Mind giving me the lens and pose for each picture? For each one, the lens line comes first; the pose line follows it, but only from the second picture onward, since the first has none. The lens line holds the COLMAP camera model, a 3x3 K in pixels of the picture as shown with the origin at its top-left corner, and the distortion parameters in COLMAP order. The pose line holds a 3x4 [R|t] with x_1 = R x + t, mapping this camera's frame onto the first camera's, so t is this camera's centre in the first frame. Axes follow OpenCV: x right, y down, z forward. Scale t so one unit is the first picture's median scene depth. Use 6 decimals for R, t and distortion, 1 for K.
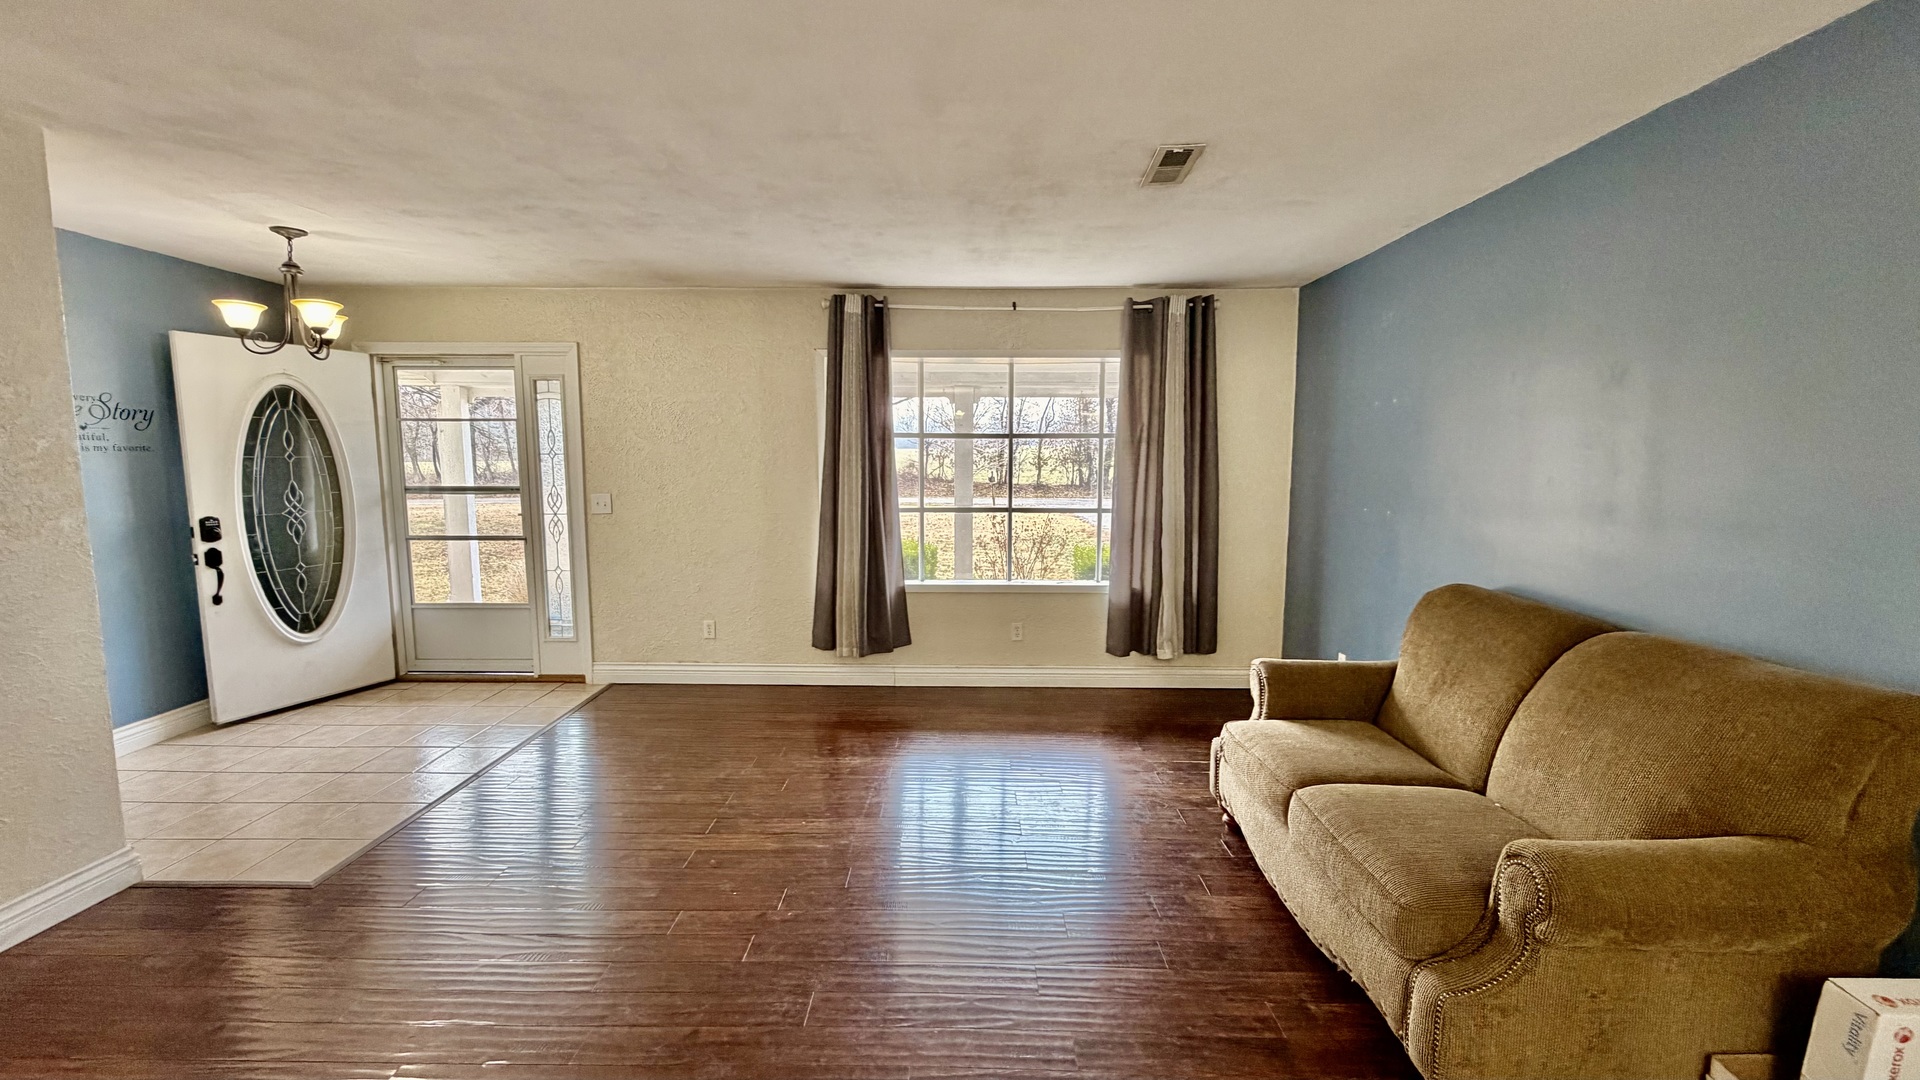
lens RADIAL K [[763.5, 0, 951.2], [0, 763.5, 538.1], [0, 0, 1]] dist [0.001974, 0.000005]
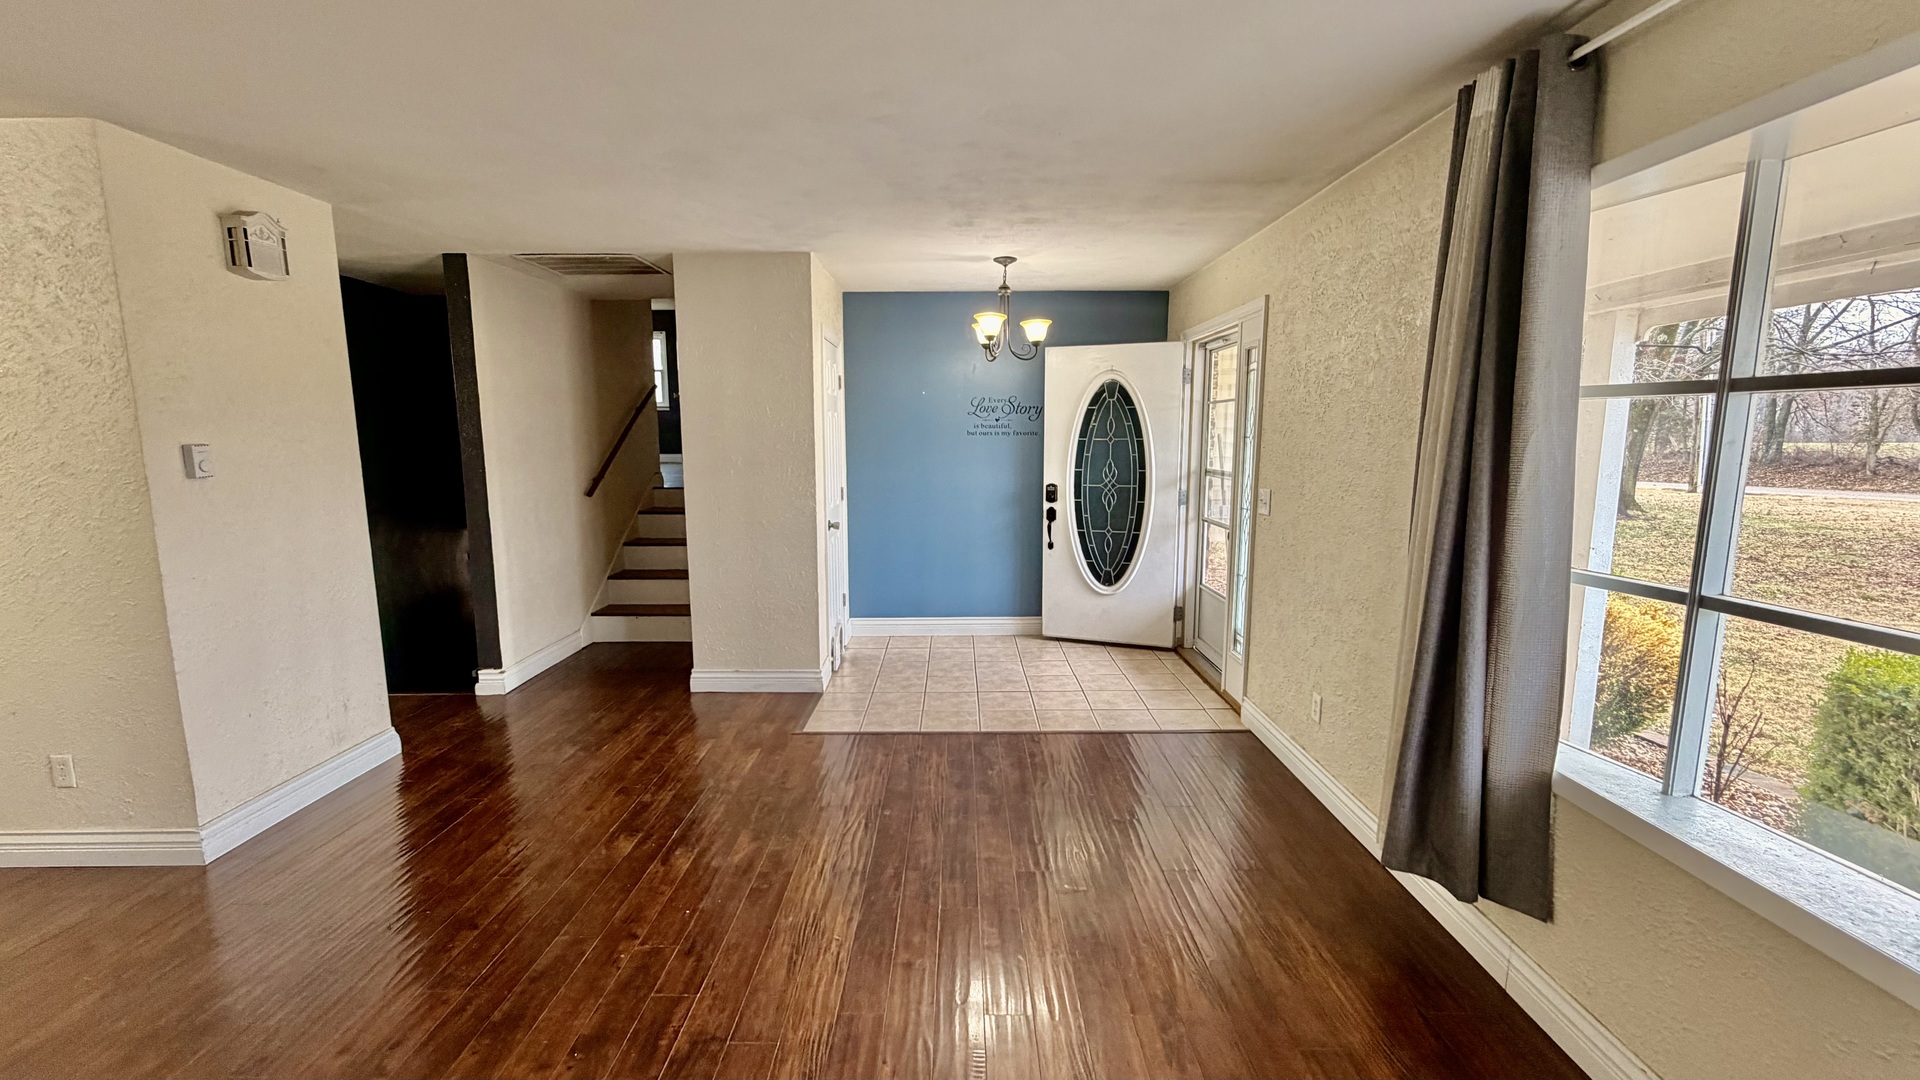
lens RADIAL K [[763.5, 0, 951.2], [0, 763.5, 538.1], [0, 0, 1]] dist [0.001974, 0.000005]
pose [[0.014942, 0.135677, -0.990640, 0.348366], [-0.105943, 0.985389, 0.133360, -0.088031], [0.994260, 0.102959, 0.029098, 0.740494]]
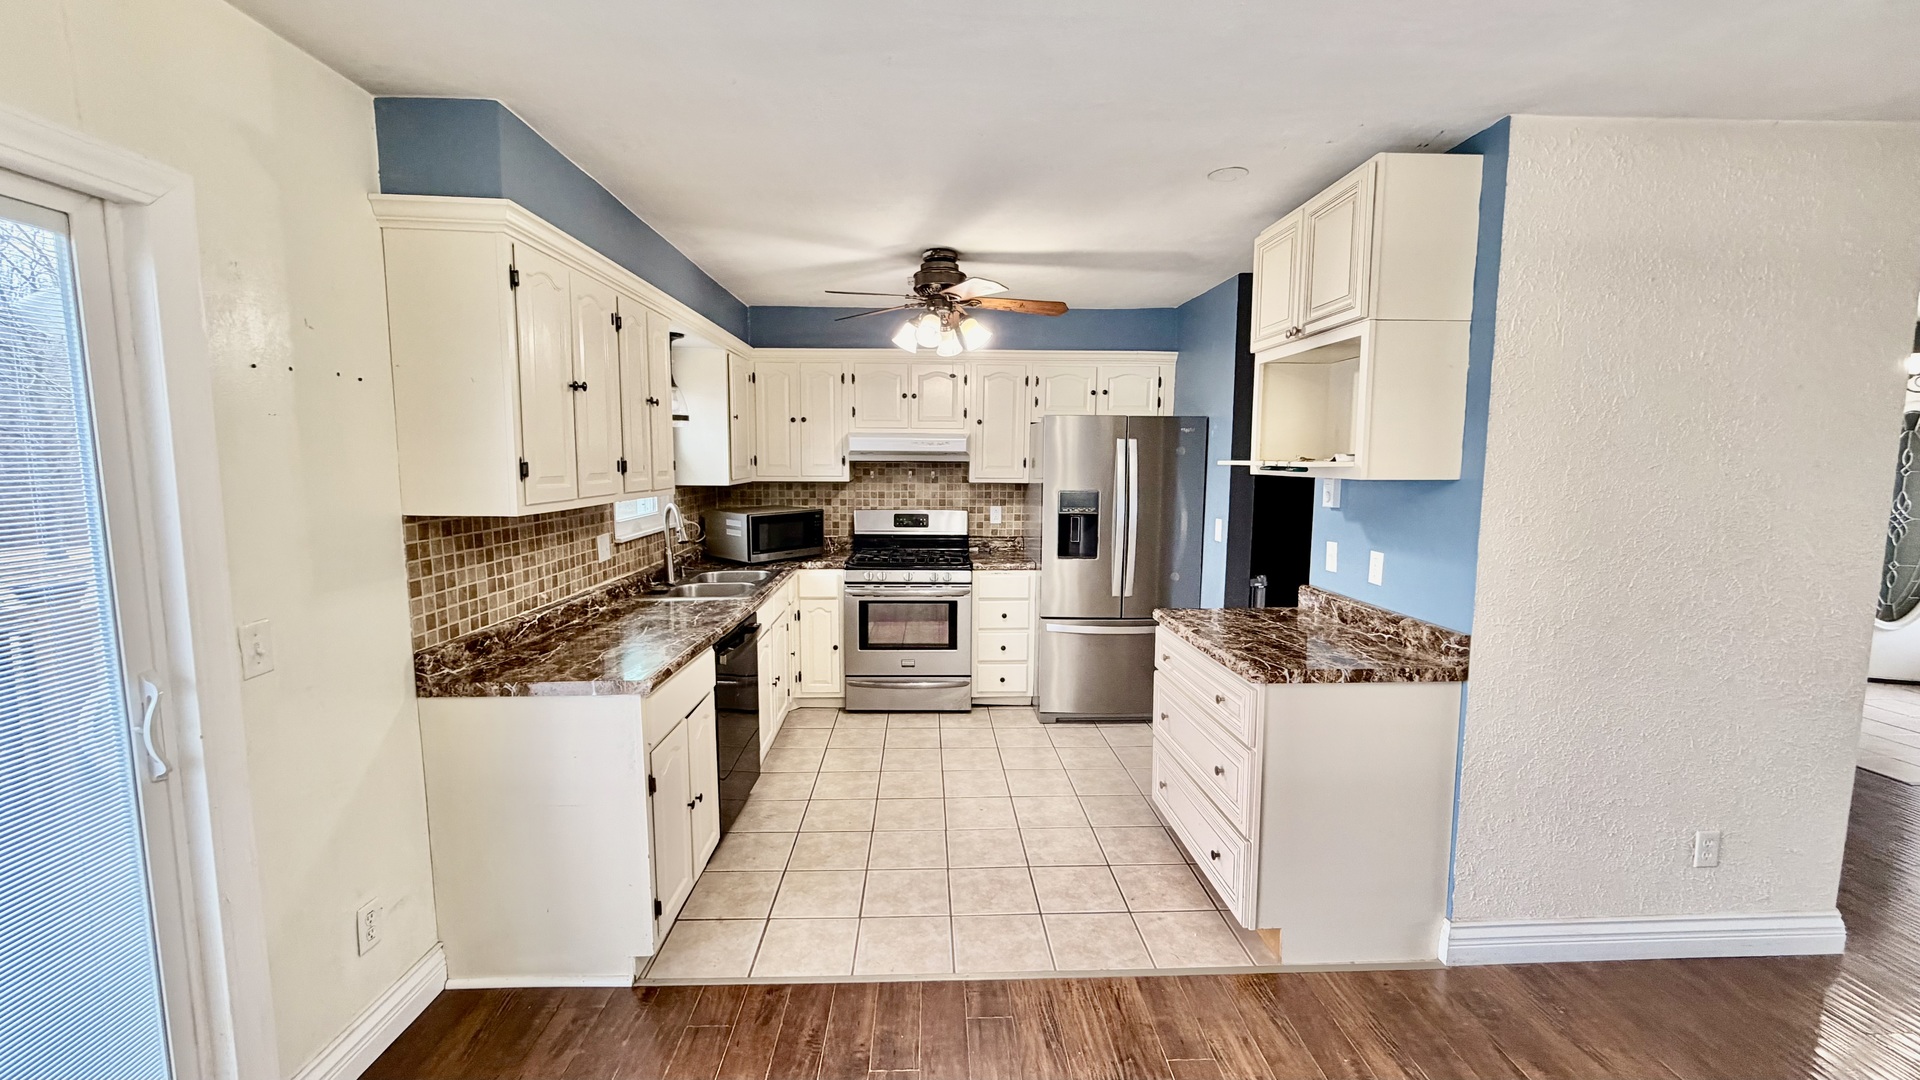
lens RADIAL K [[763.5, 0, 951.2], [0, 763.5, 538.1], [0, 0, 1]] dist [0.001974, 0.000005]
pose [[0.054015, 0.103050, -0.993209, 0.239119], [-0.110993, 0.989116, 0.096589, 0.044820], [0.992352, 0.105022, 0.064865, -0.529692]]
